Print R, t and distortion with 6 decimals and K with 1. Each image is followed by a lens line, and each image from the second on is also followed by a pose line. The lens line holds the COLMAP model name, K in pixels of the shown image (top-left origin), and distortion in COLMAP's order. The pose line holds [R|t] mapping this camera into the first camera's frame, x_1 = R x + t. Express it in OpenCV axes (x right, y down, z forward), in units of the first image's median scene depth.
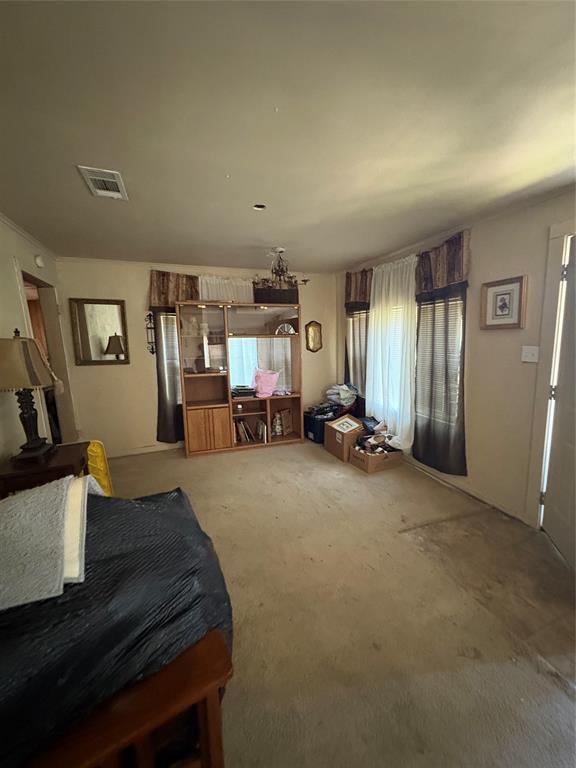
lens RADIAL K [[304.9, 0, 286.8], [0, 304.9, 384.8], [0, 0, 1]] dist [0.002308, 0.000126]
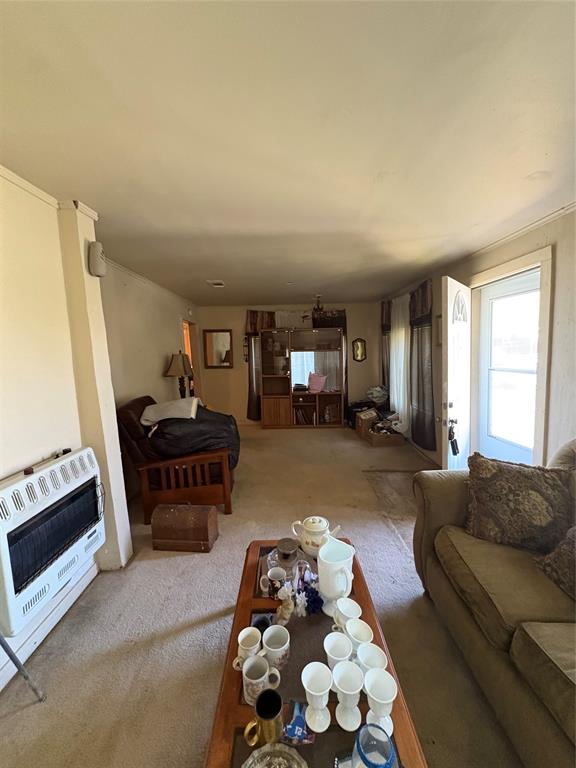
lens RADIAL K [[304.9, 0, 288.2], [0, 304.9, 381.7], [0, 0, 1]] dist [0.002308, 0.000126]
pose [[0.936812, 0.027808, -0.348725, 0.315260], [-0.042708, 0.998471, -0.035108, 0.045721], [0.347215, 0.047783, 0.936567, -0.396035]]
